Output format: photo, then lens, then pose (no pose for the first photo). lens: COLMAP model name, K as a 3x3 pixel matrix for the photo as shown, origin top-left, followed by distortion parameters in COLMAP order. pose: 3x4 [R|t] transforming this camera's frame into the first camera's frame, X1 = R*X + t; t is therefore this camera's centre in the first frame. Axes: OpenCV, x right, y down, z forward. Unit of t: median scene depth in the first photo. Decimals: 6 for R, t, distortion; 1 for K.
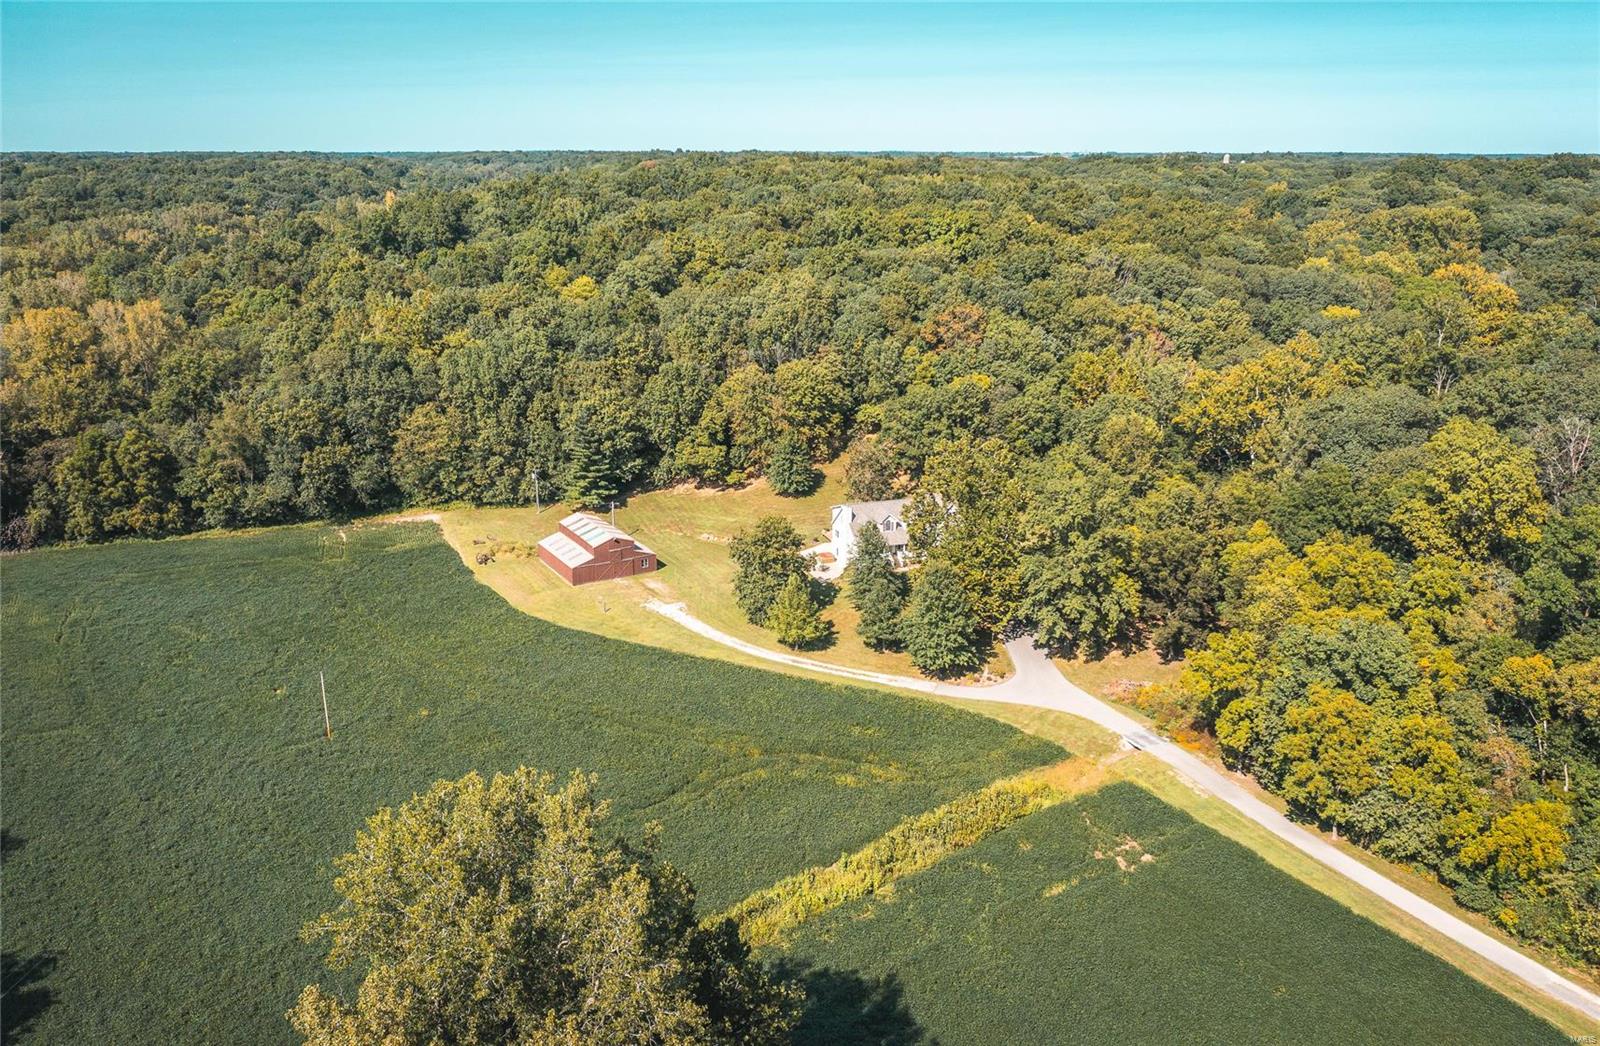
lens RADIAL K [[1272.4, 0, 801.0], [0, 1272.4, 521.6], [0, 0, 1]] dist [-0.015805, -0.002714]
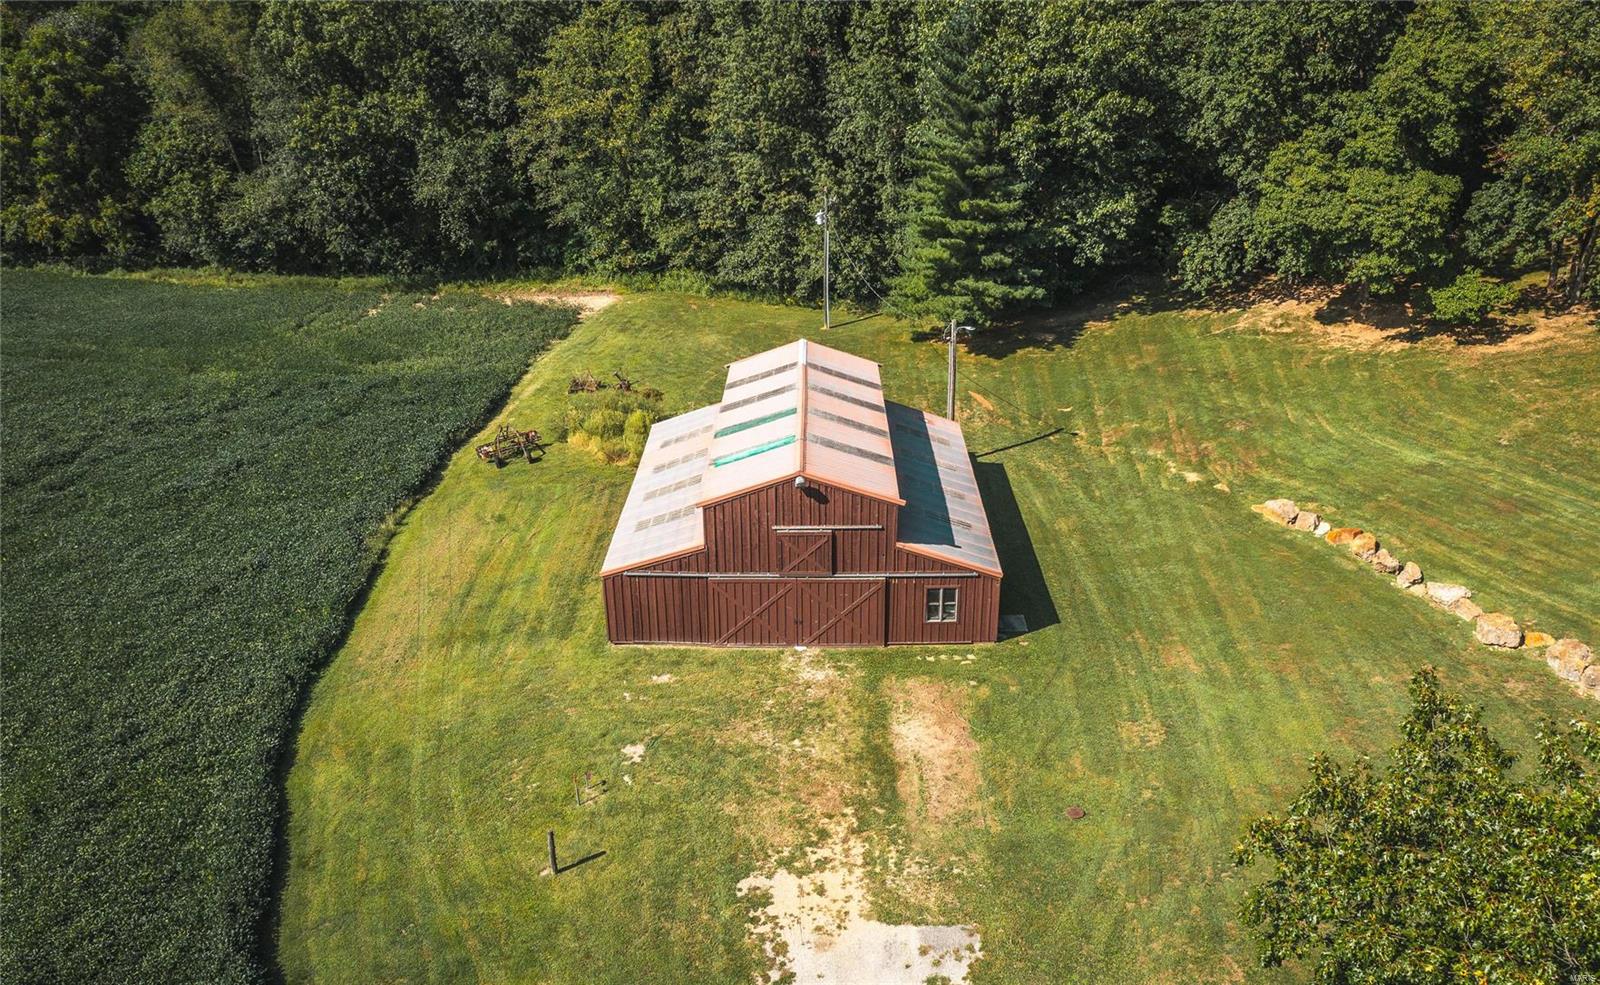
lens RADIAL K [[1255.4, 0, 798.2], [0, 1255.4, 536.9], [0, 0, 1]] dist [-0.011831, -0.009719]
pose [[0.850857, 0.216842, -0.478562, -0.034961], [-0.139909, 0.971482, 0.191439, -0.015793], [0.506426, -0.095932, 0.856930, 0.695476]]
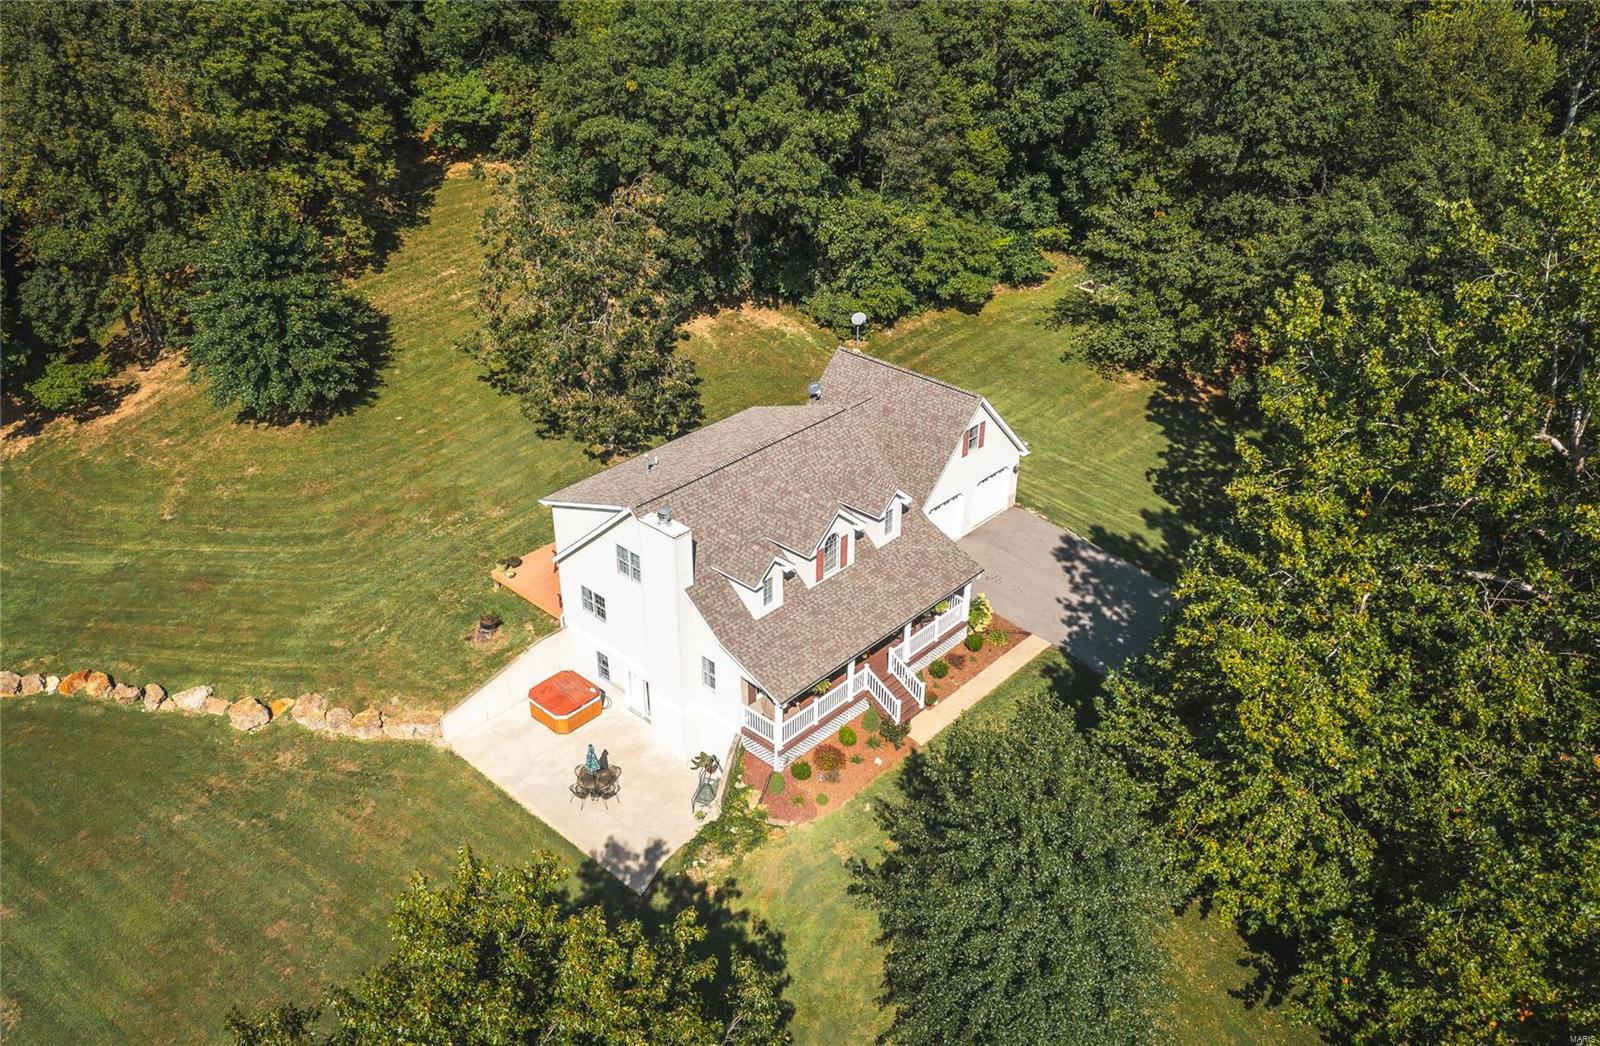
lens RADIAL K [[1272.4, 0, 795.5], [0, 1272.4, 532.7], [0, 0, 1]] dist [-0.015805, -0.002714]
pose [[0.887066, -0.235023, 0.397338, -0.028015], [0.130777, 0.953382, 0.271957, -0.058259], [-0.442731, -0.189281, 0.876449, 0.682089]]
